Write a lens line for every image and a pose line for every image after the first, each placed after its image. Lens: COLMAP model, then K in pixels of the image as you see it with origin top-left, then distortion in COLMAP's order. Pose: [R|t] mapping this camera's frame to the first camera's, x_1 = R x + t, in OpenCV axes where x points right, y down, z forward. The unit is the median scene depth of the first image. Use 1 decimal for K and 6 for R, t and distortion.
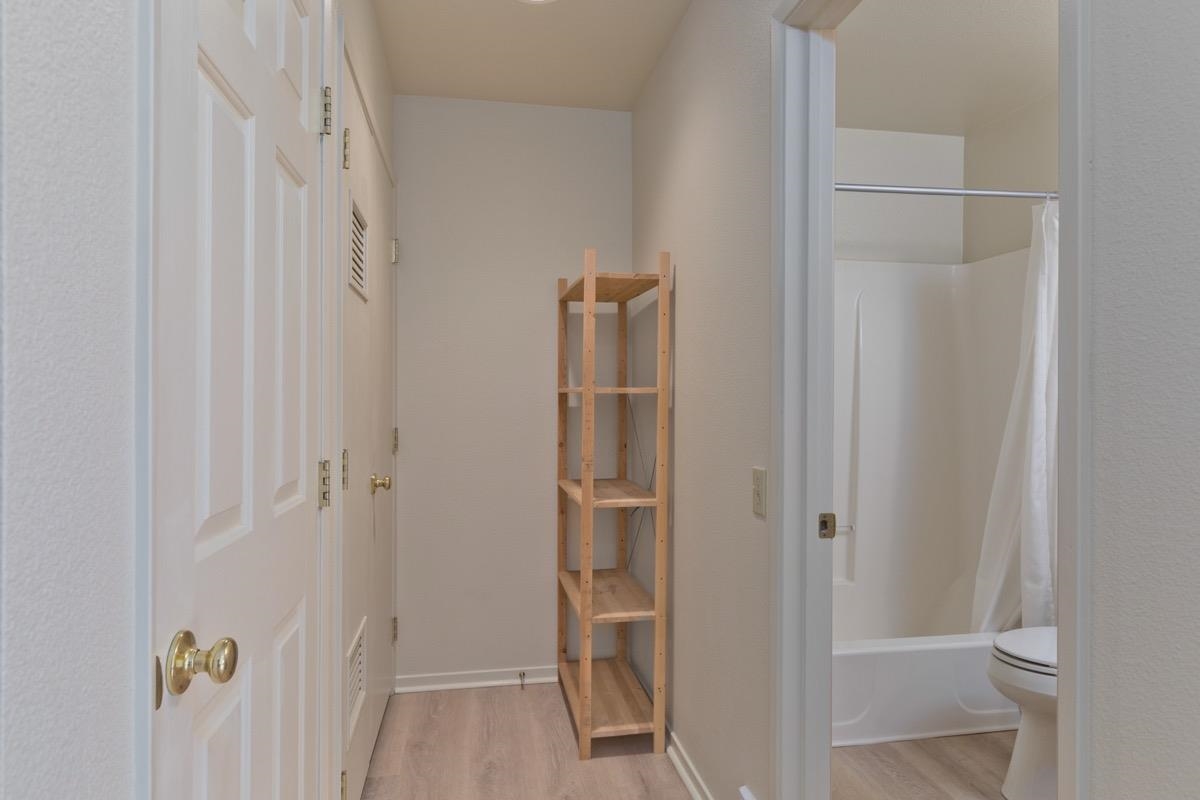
lens RADIAL K [[741.2, 0, 623.1], [0, 741.2, 400.6], [0, 0, 1]] dist [-0.000949, 0.000482]
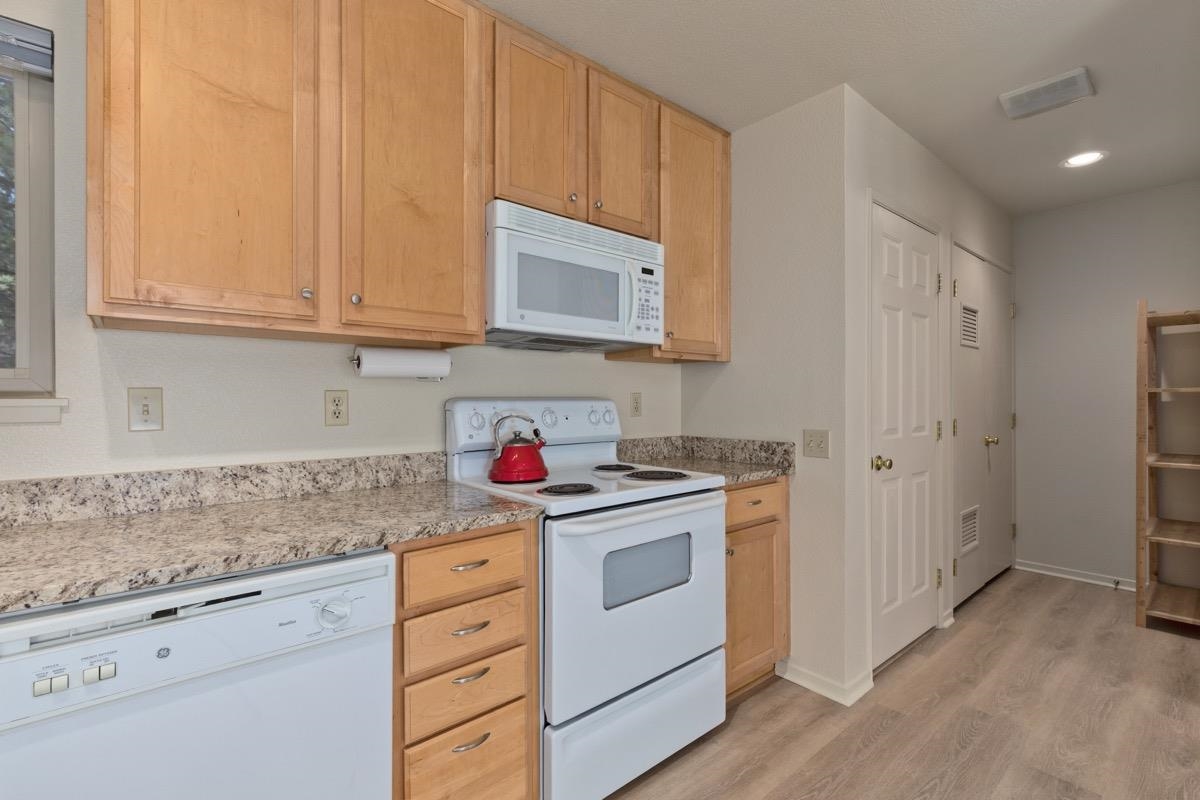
lens RADIAL K [[549.3, 0, 600.0], [0, 549.3, 400.0], [0, 0, 1]] dist [-0.000750, 0.000132]
pose [[0.494542, -0.004513, -0.869142, 0.358928], [0.003912, 0.999988, -0.002967, 0.005698], [0.869145, -0.001933, 0.494553, -0.512552]]
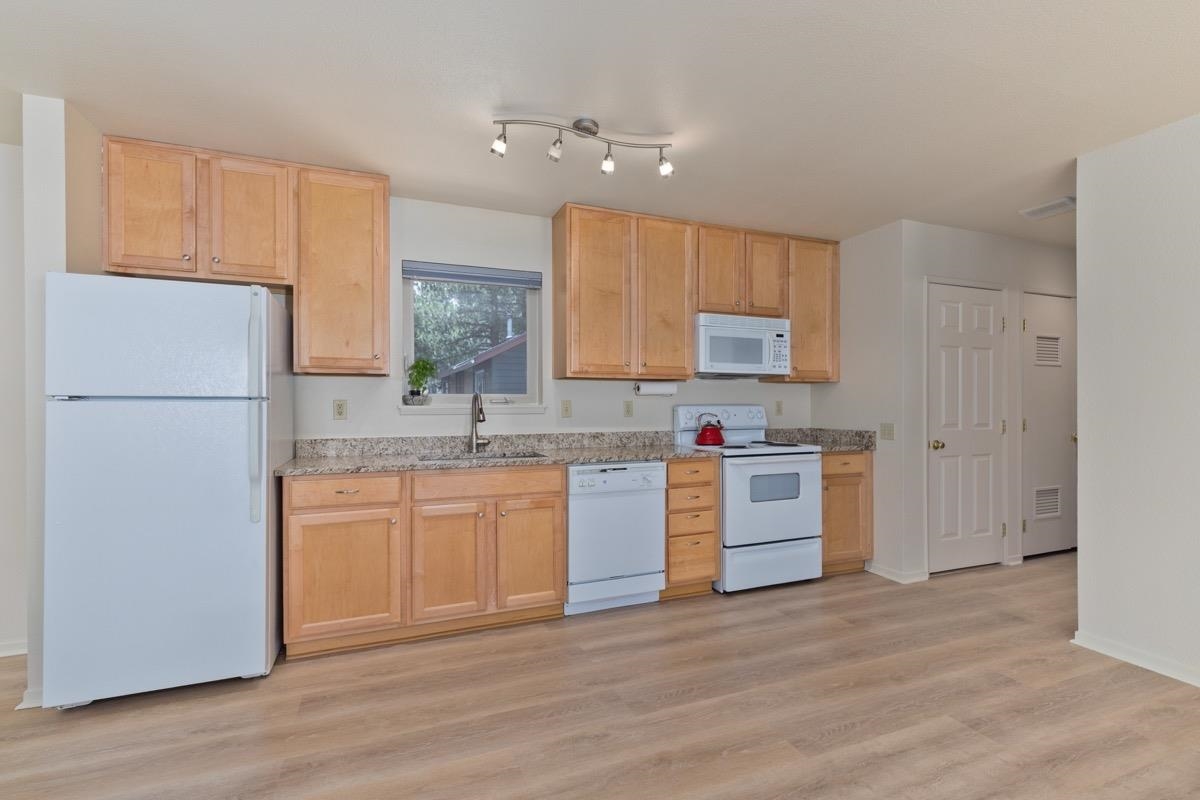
lens RADIAL K [[549.3, 0, 600.0], [0, 549.3, 400.0], [0, 0, 1]] dist [-0.000750, 0.000132]
pose [[0.191943, -0.014973, -0.981292, 1.016049], [0.002455, 0.999888, -0.014777, 0.009262], [0.981403, 0.000427, 0.191958, -0.797907]]
